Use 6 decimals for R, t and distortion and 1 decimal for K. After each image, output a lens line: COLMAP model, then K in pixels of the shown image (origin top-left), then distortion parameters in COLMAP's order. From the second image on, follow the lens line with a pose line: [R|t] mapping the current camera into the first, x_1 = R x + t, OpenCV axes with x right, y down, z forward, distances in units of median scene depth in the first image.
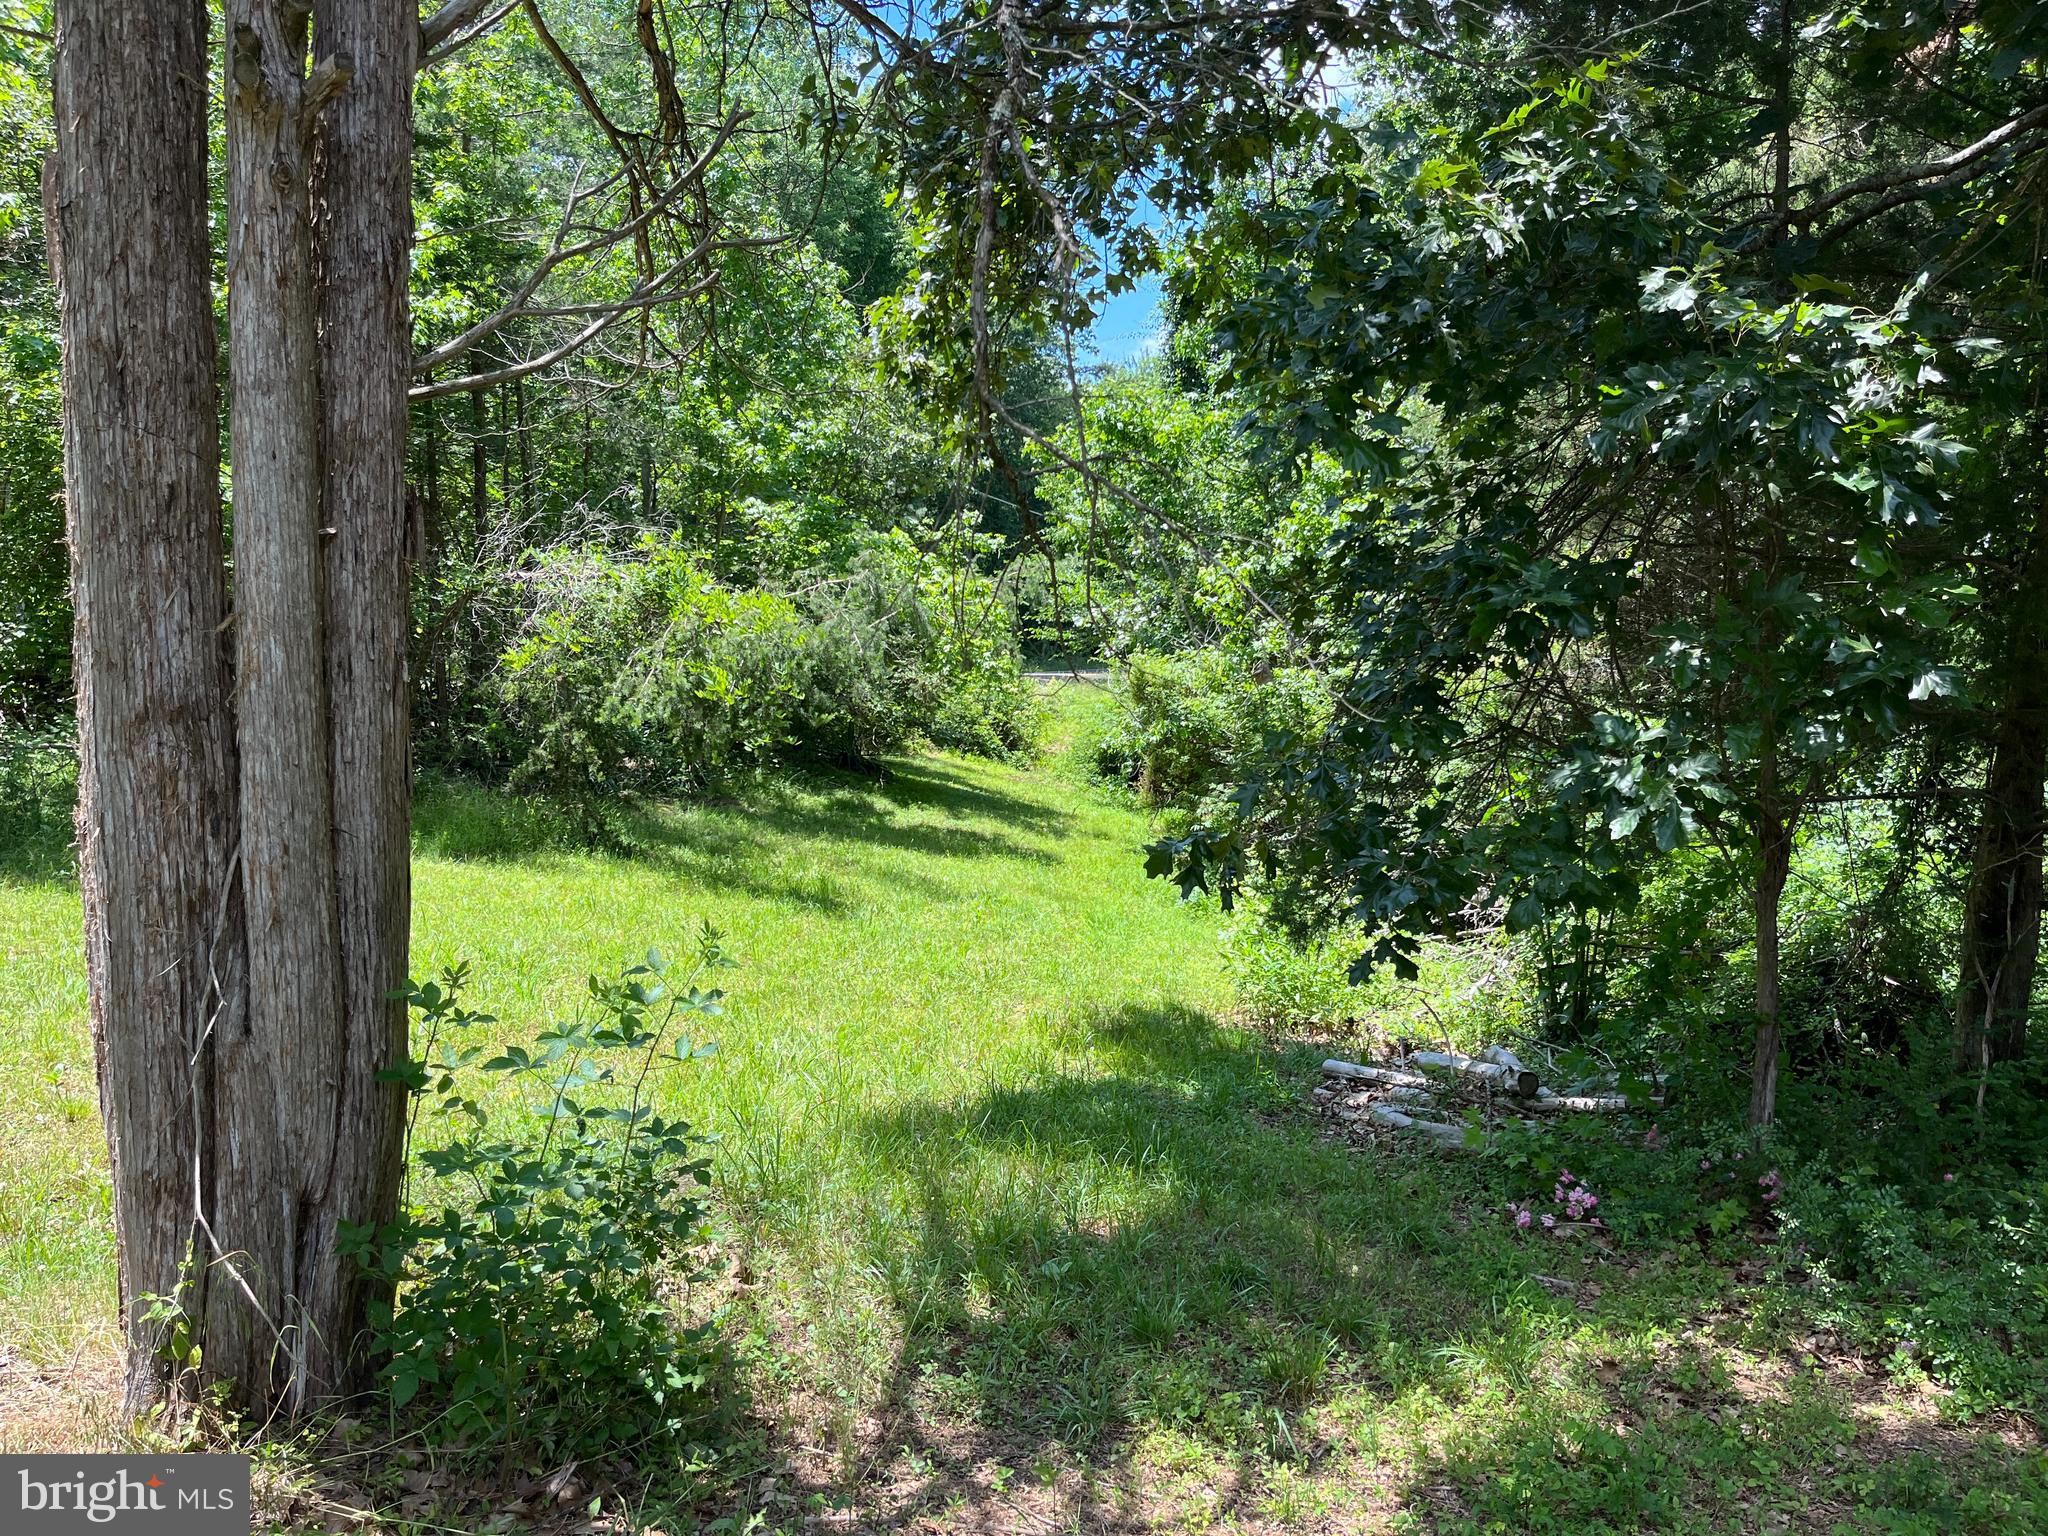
lens RADIAL K [[1572.7, 0, 1027.9], [0, 1572.7, 760.7], [0, 0, 1]] dist [-0.012881, -0.010744]
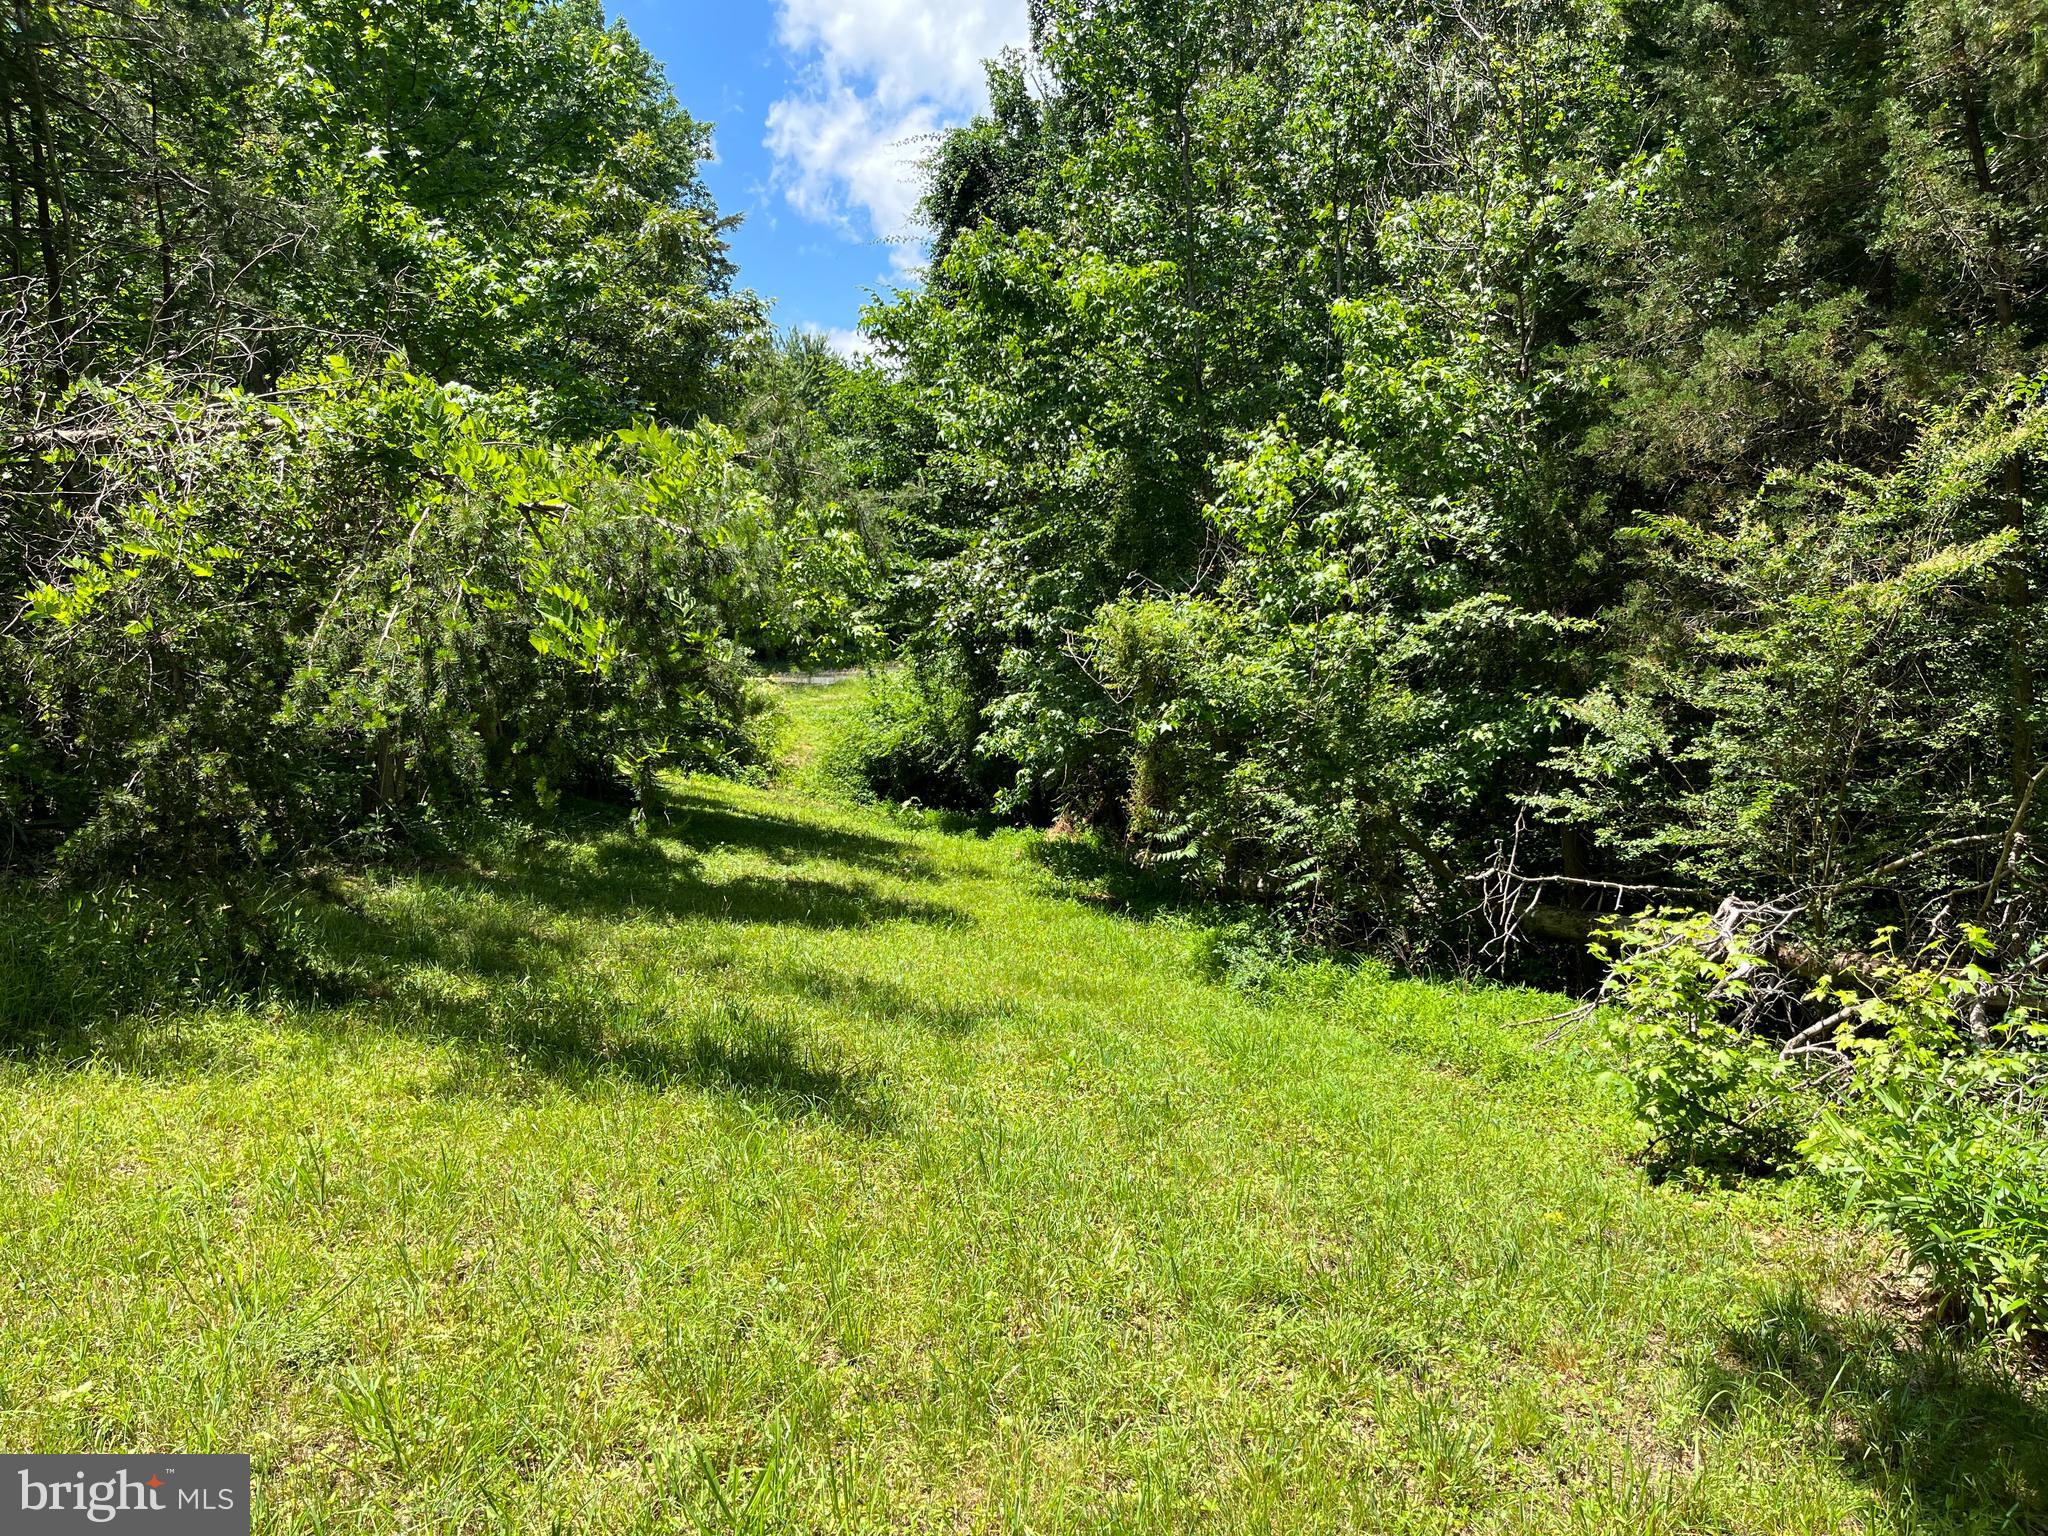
lens RADIAL K [[1572.7, 0, 1018.8], [0, 1572.7, 780.6], [0, 0, 1]] dist [-0.012881, -0.010744]
pose [[0.971339, -0.048771, 0.232640, -0.153686], [0.047232, 0.998810, 0.012185, -0.004185], [-0.232957, -0.000848, 0.972487, 0.463078]]
